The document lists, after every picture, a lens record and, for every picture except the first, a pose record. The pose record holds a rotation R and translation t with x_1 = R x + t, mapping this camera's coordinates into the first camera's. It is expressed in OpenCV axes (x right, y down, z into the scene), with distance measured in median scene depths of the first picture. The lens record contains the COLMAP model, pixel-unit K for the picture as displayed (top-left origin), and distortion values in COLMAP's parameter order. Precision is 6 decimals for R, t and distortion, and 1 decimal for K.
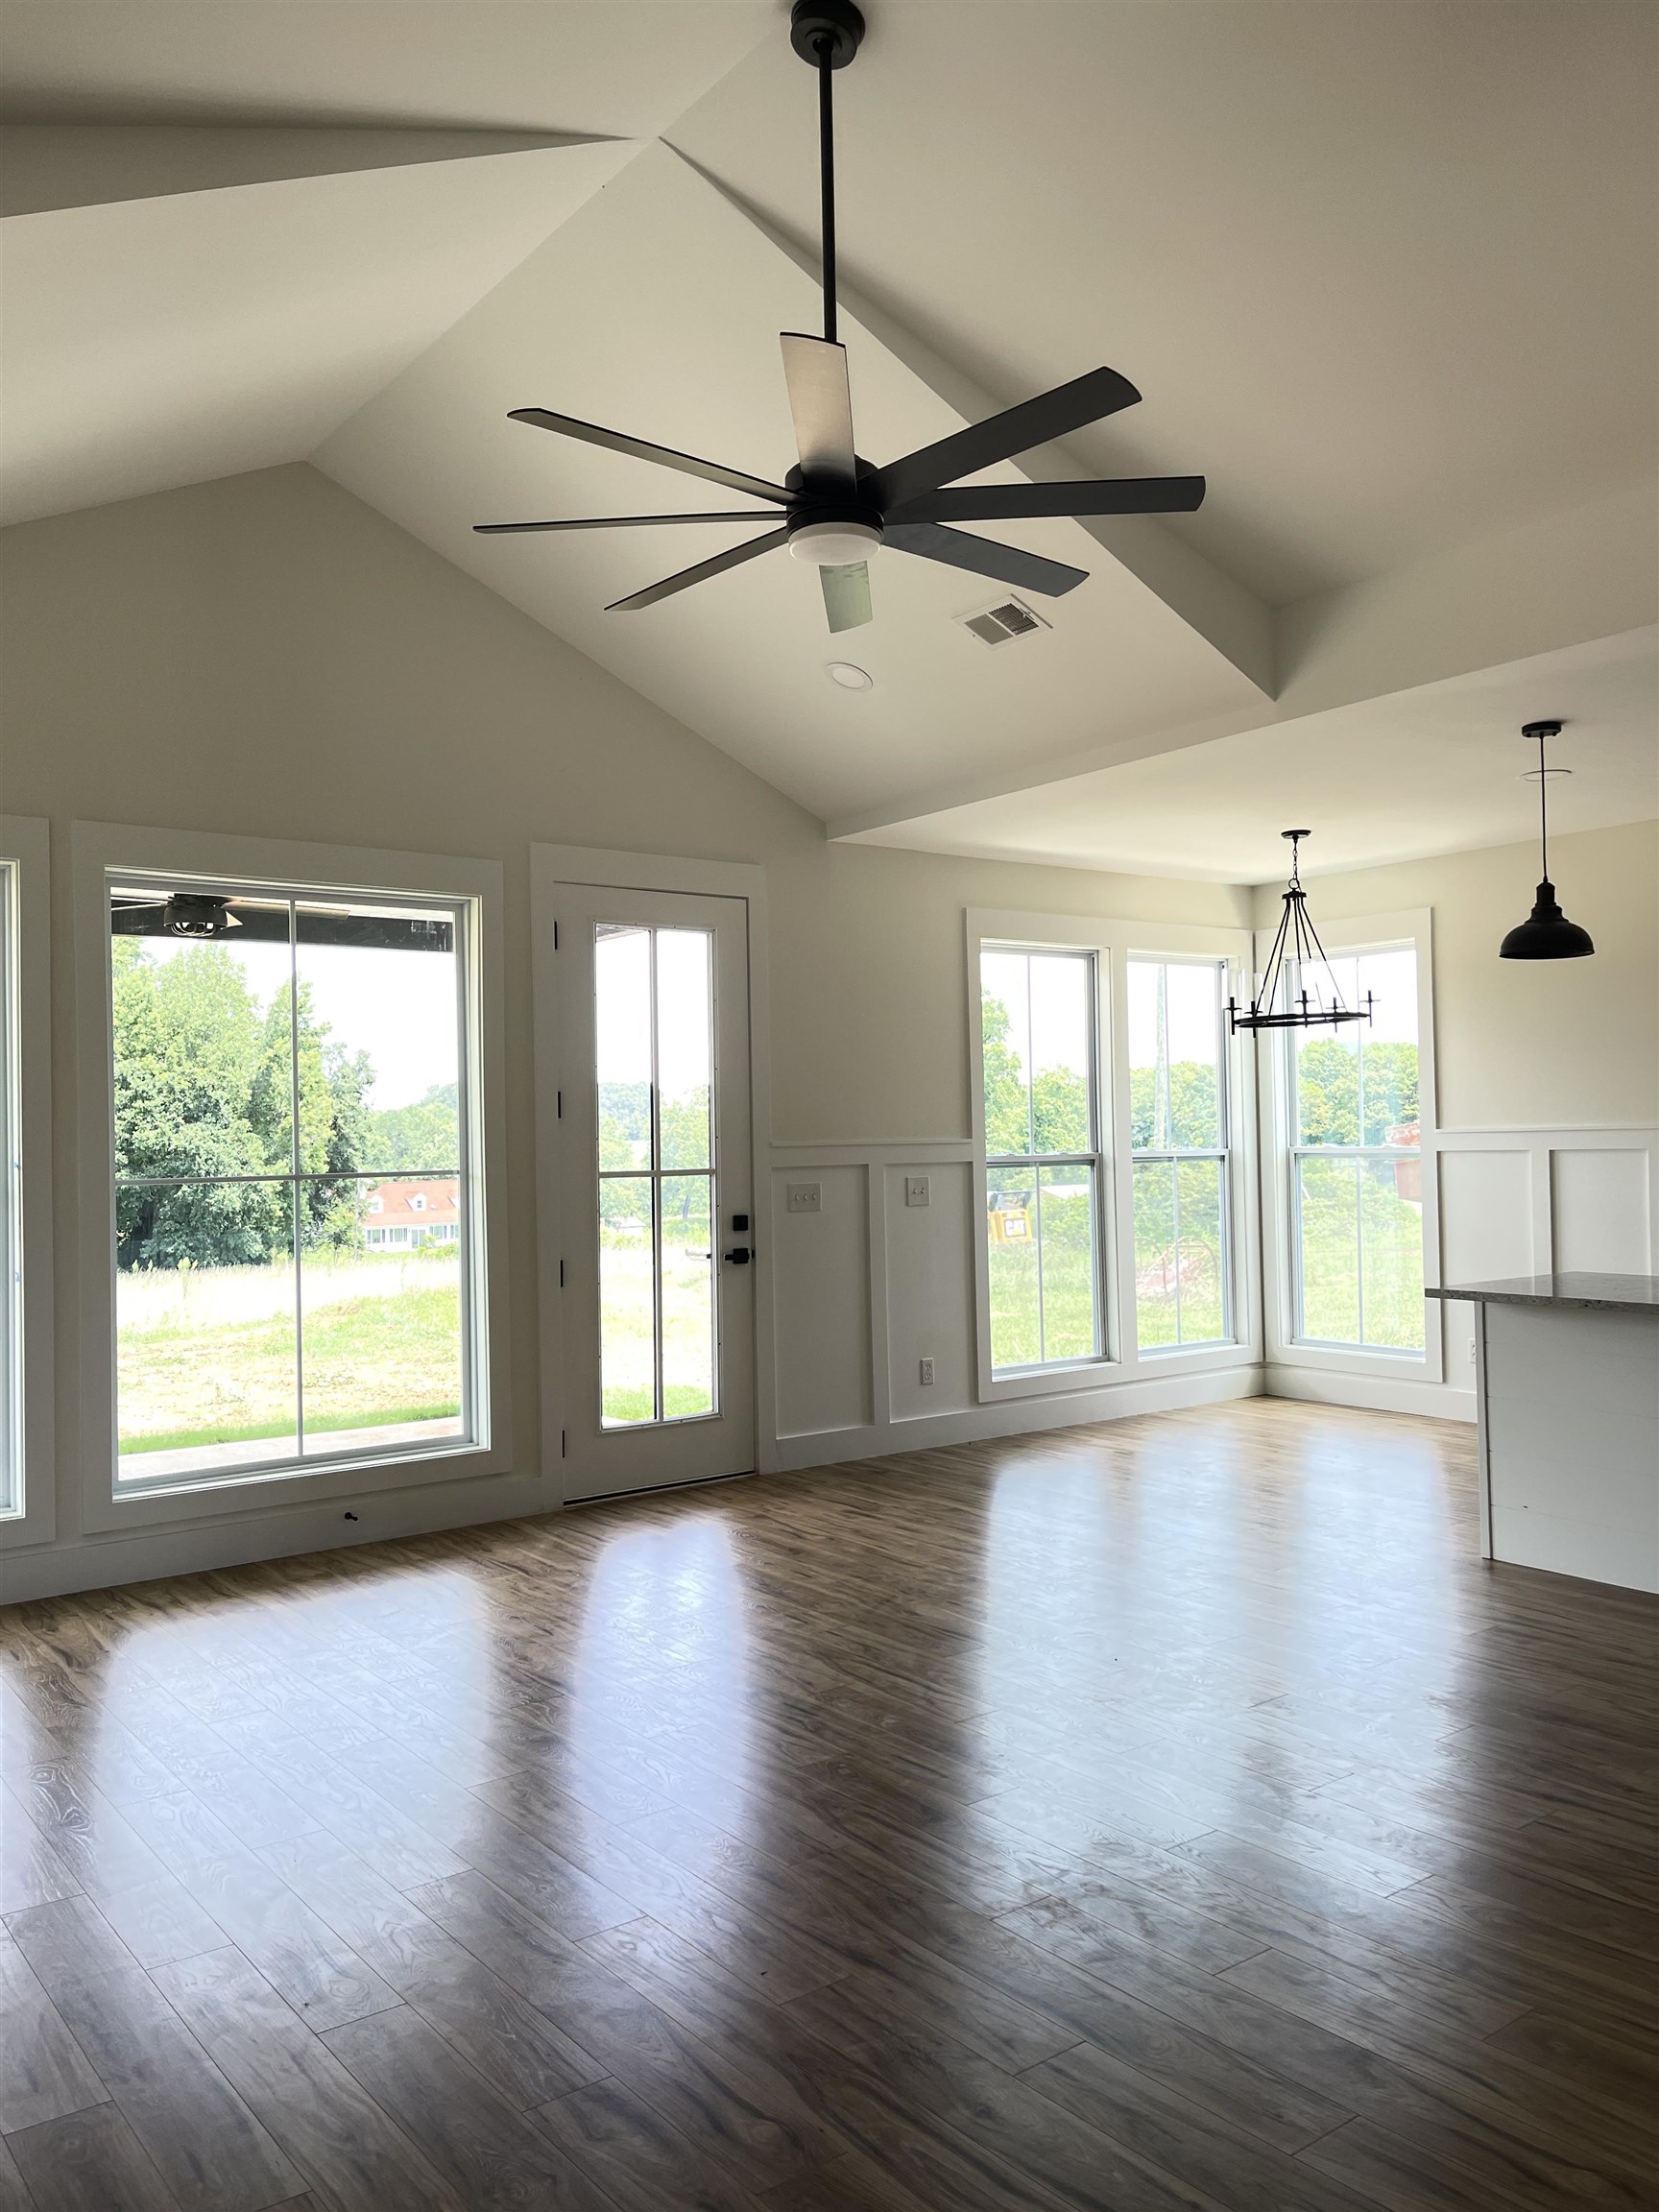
lens RADIAL K [[1671.8, 0, 831.3], [0, 1671.8, 1115.2], [0, 0, 1]] dist [0.050651, -0.019953]
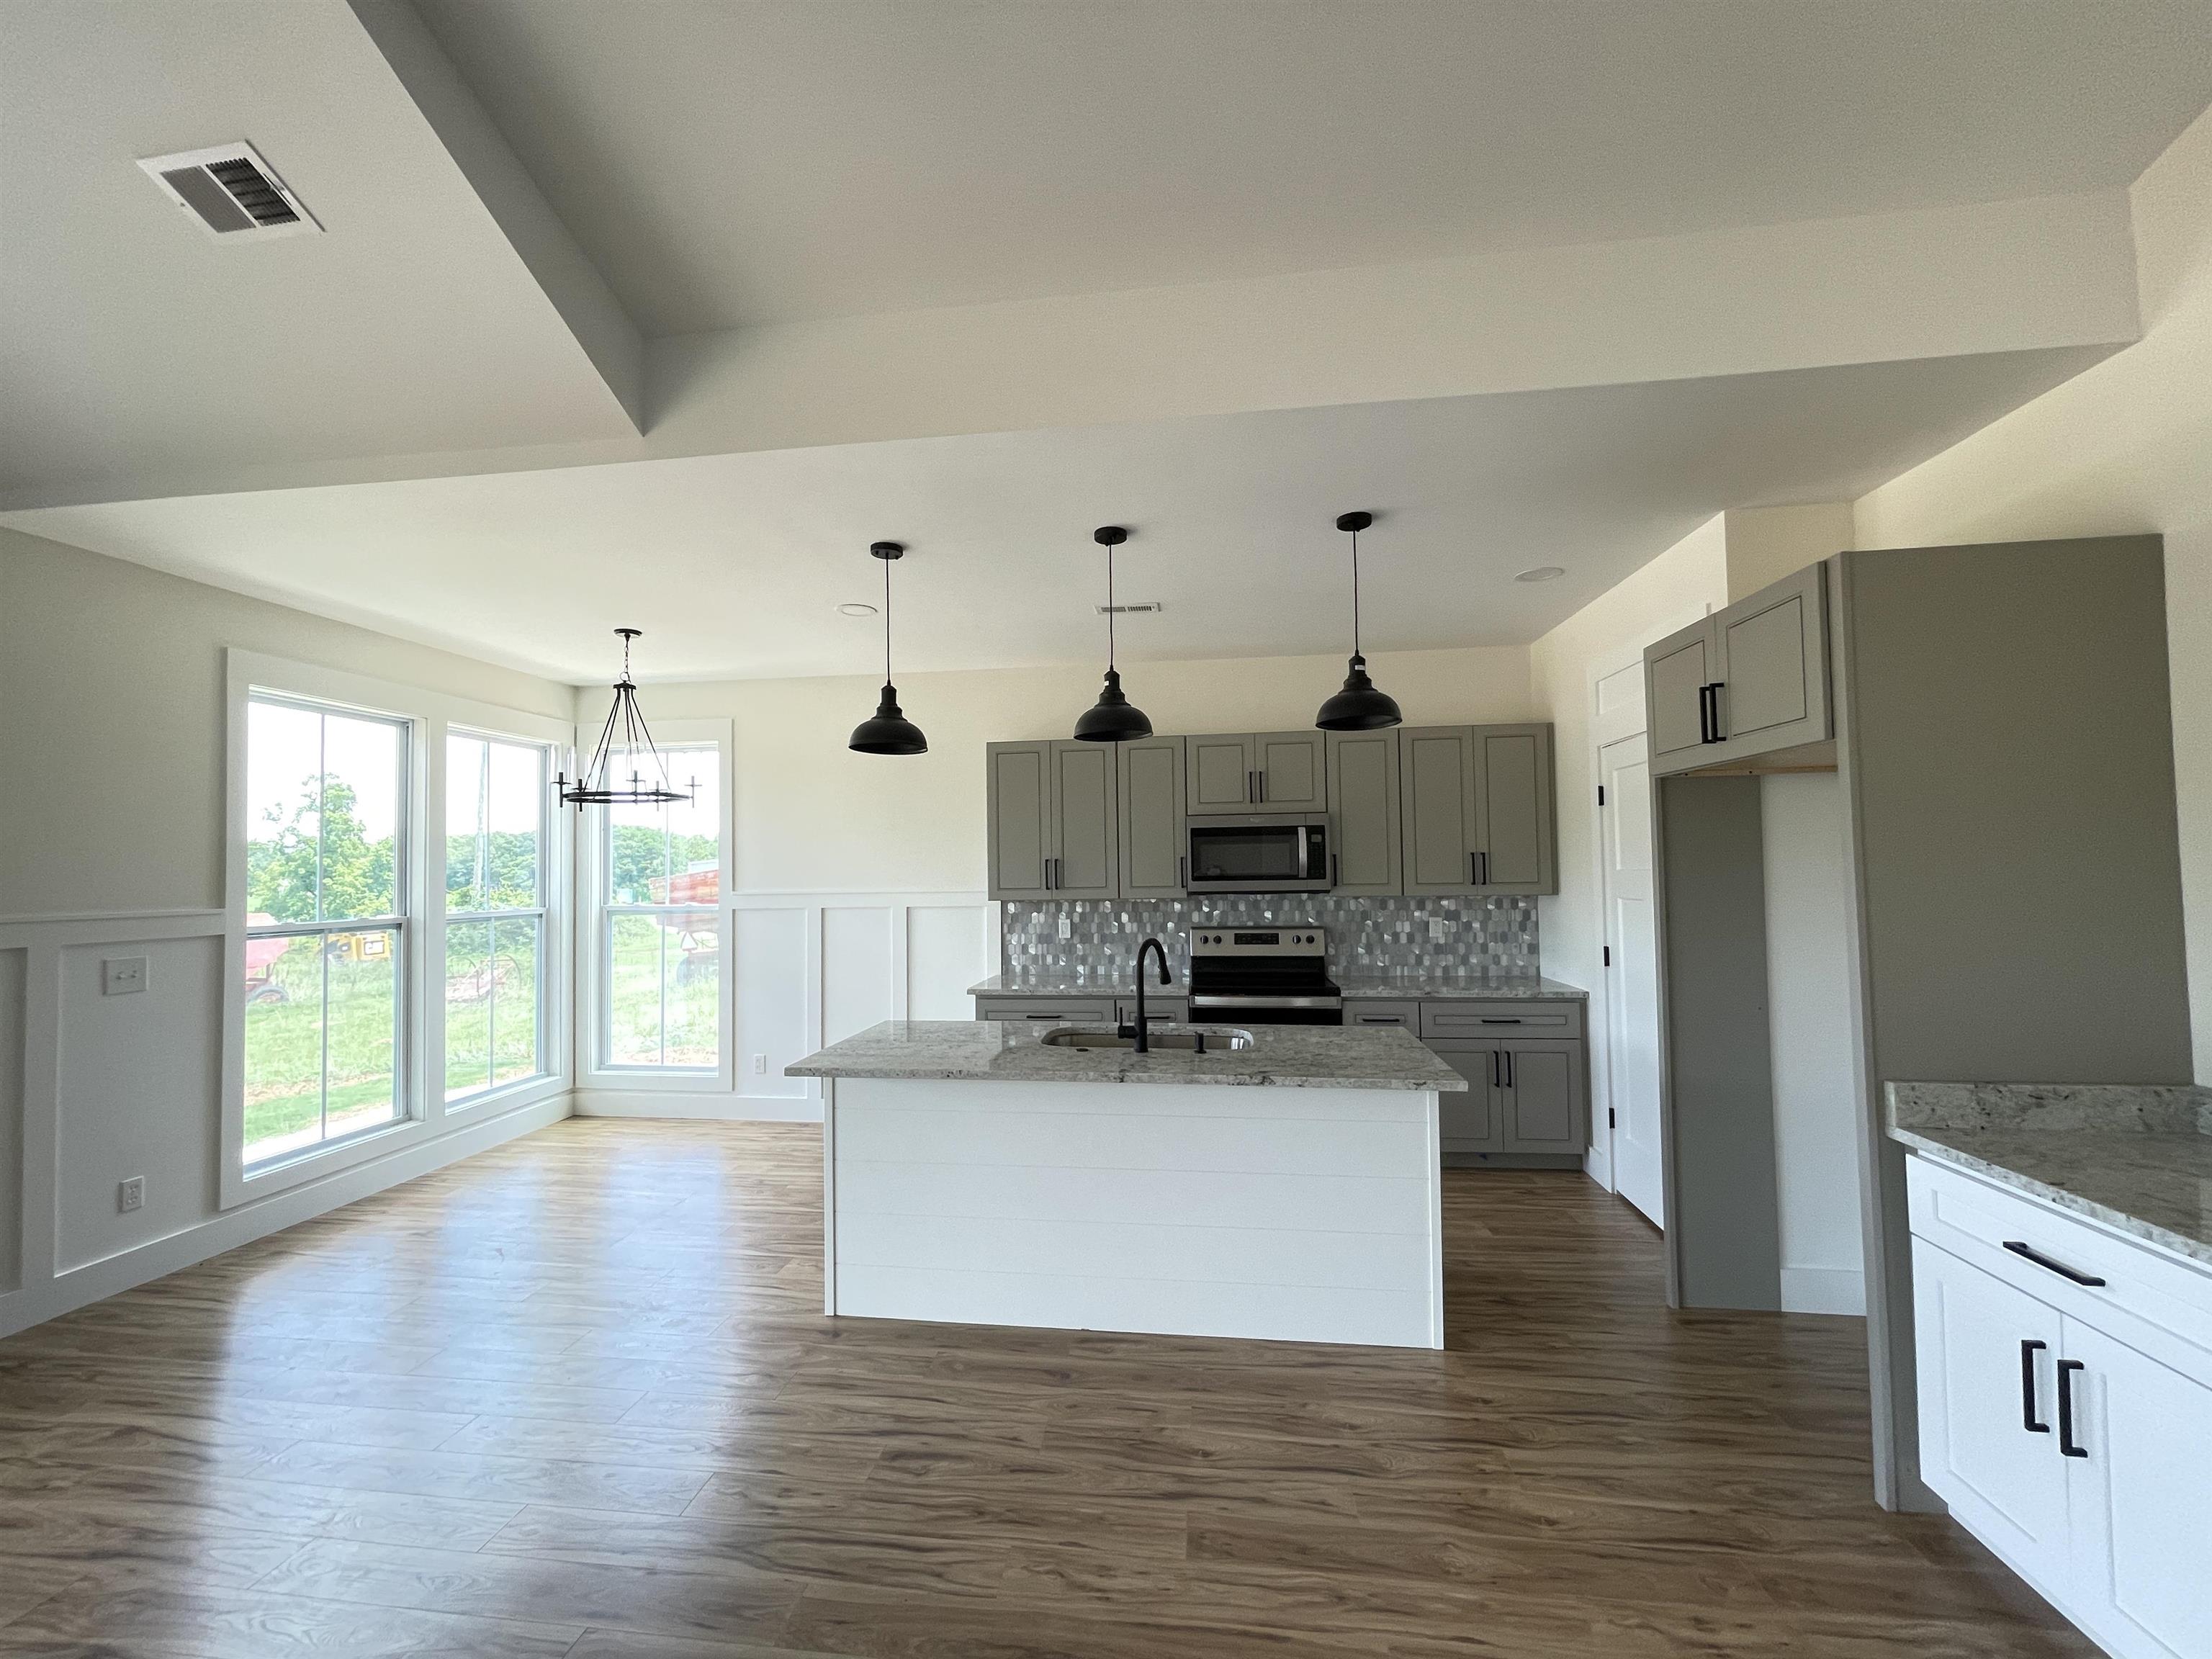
lens RADIAL K [[897.4, 0, 1098.1], [0, 897.4, 841.5], [0, 0, 1]] dist [-0.006799, 0.001685]
pose [[0.696487, 0.031877, 0.716861, 0.072783], [-0.011003, 0.999370, -0.033749, -0.011447], [-0.717485, 0.015619, 0.696399, 0.372520]]
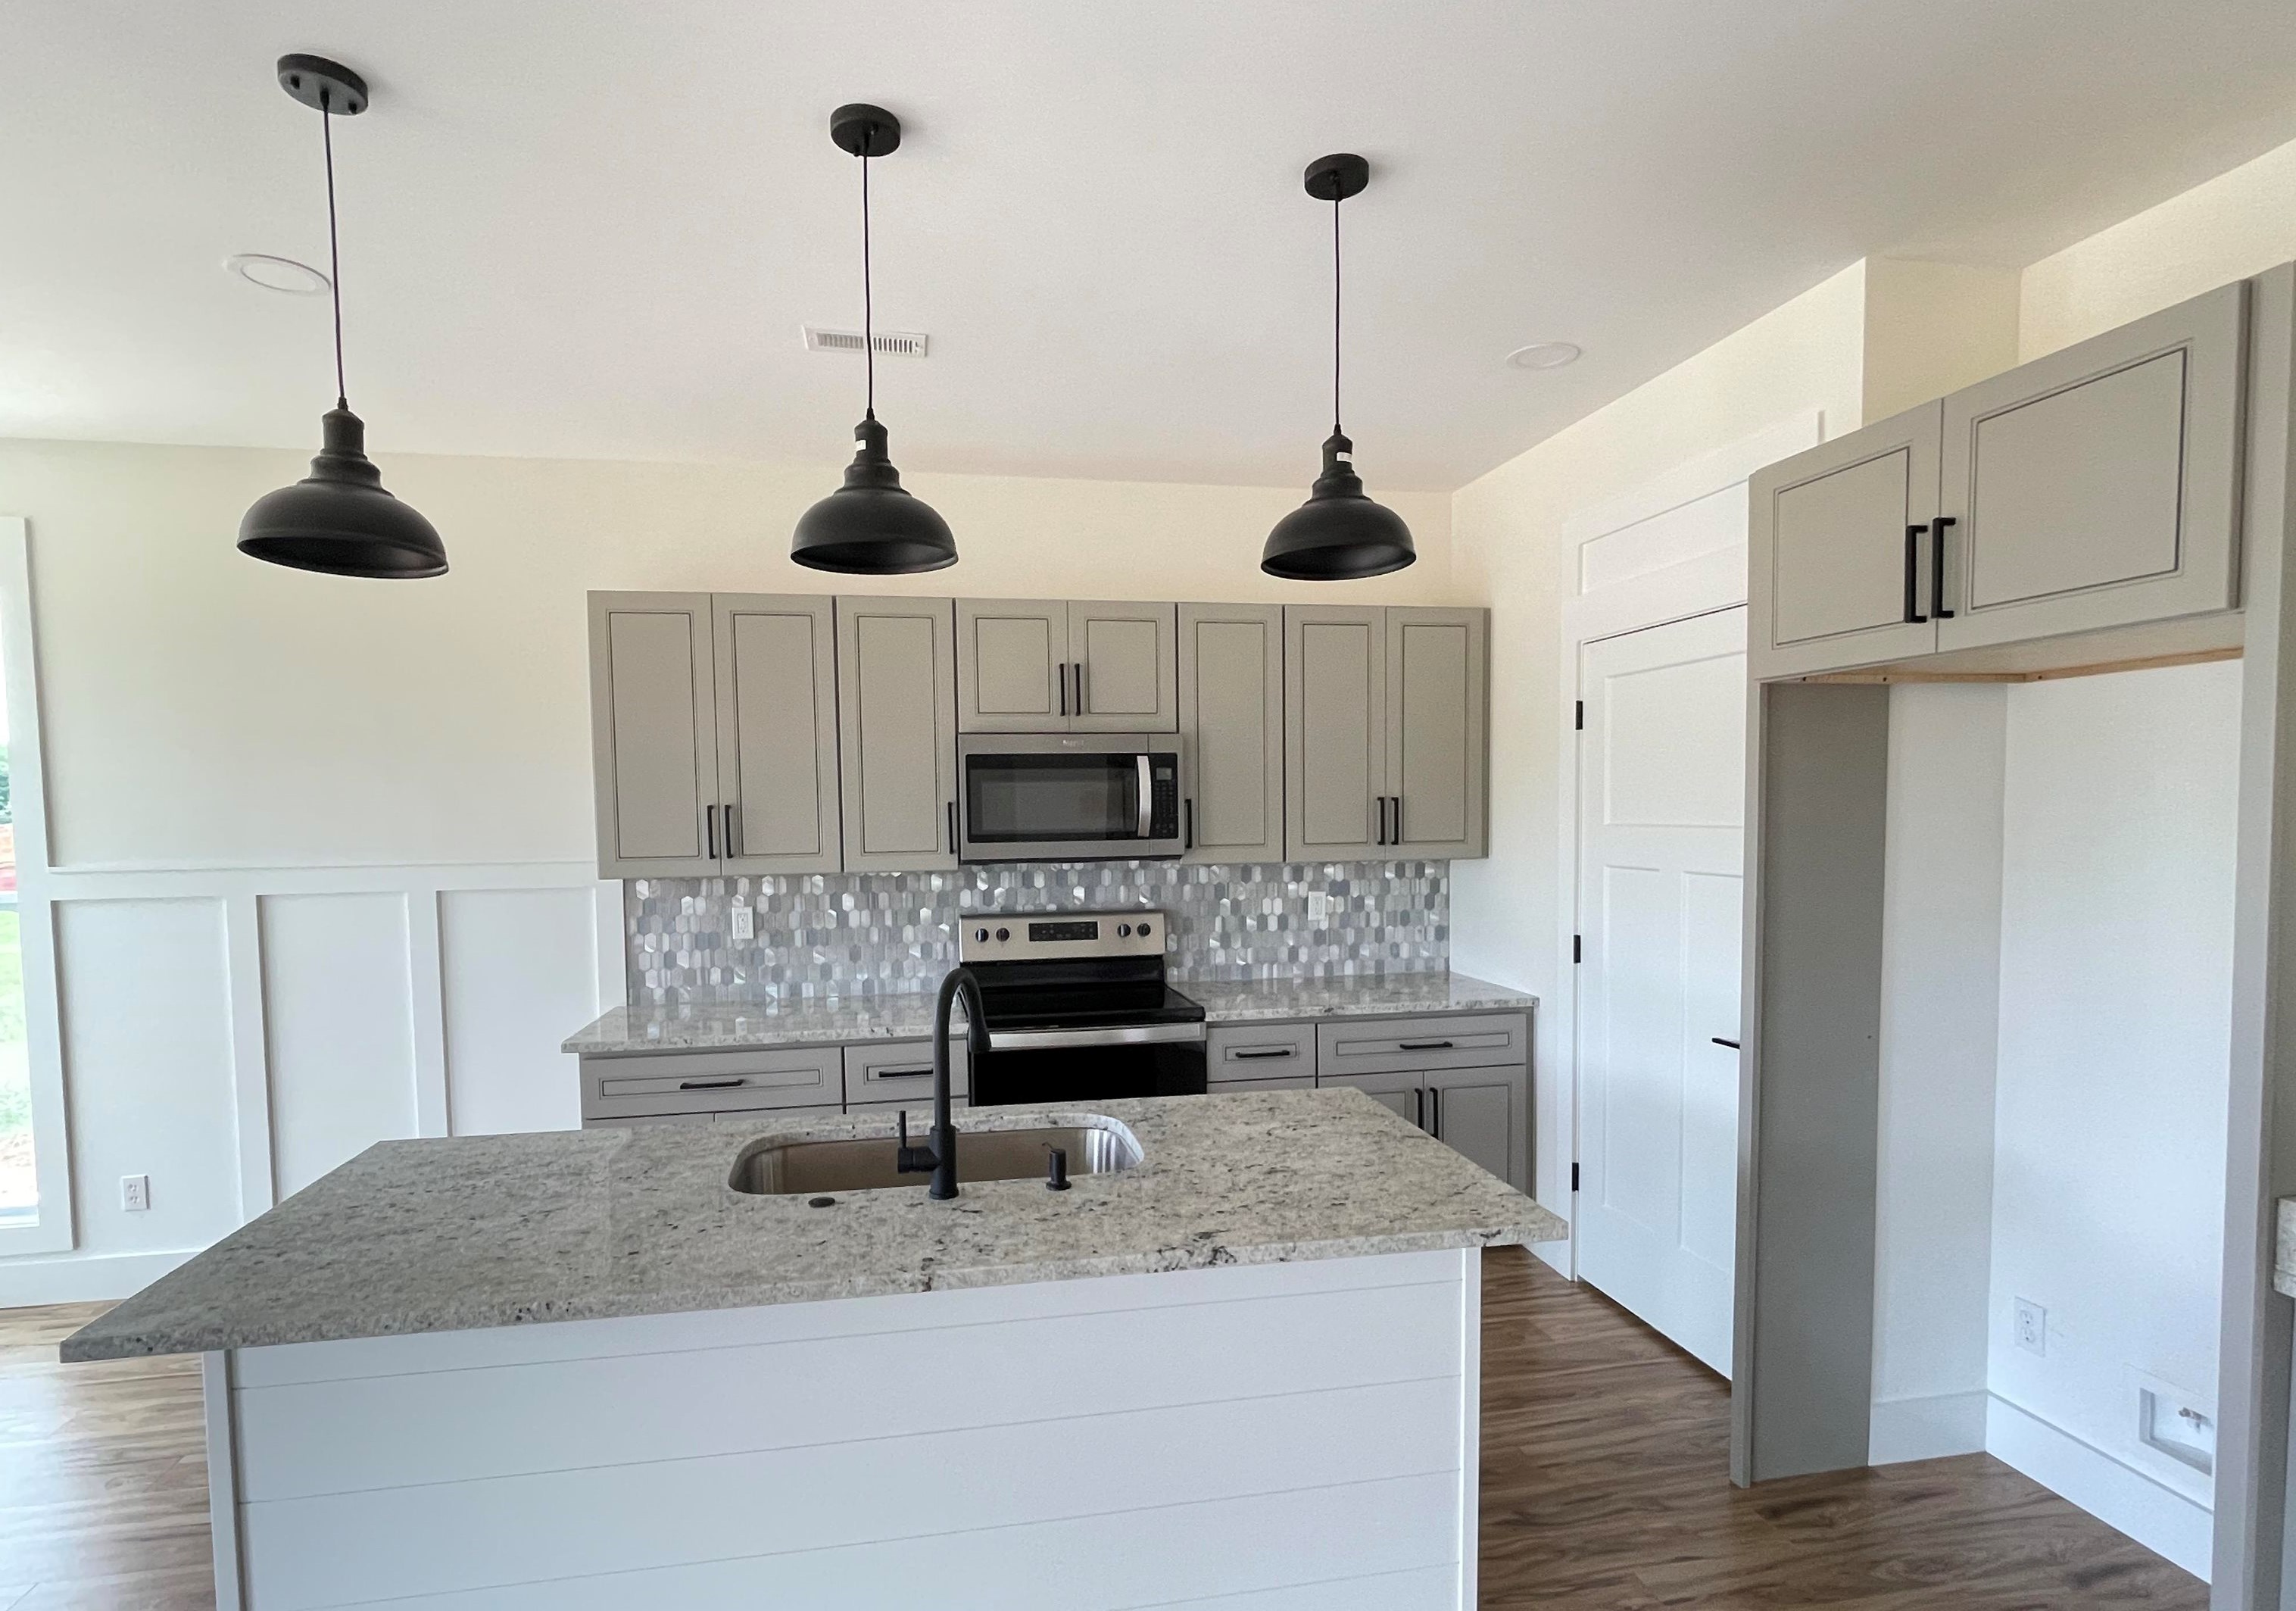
lens RADIAL K [[1148.6, 0, 1124.0], [0, 1148.6, 872.0], [0, 0, 1]] dist [-0.003145, -0.002597]
pose [[0.443106, -0.036742, 0.895716, 0.169871], [-0.010319, 0.998885, 0.046078, -0.016513], [-0.896410, -0.029660, 0.442233, 0.496211]]
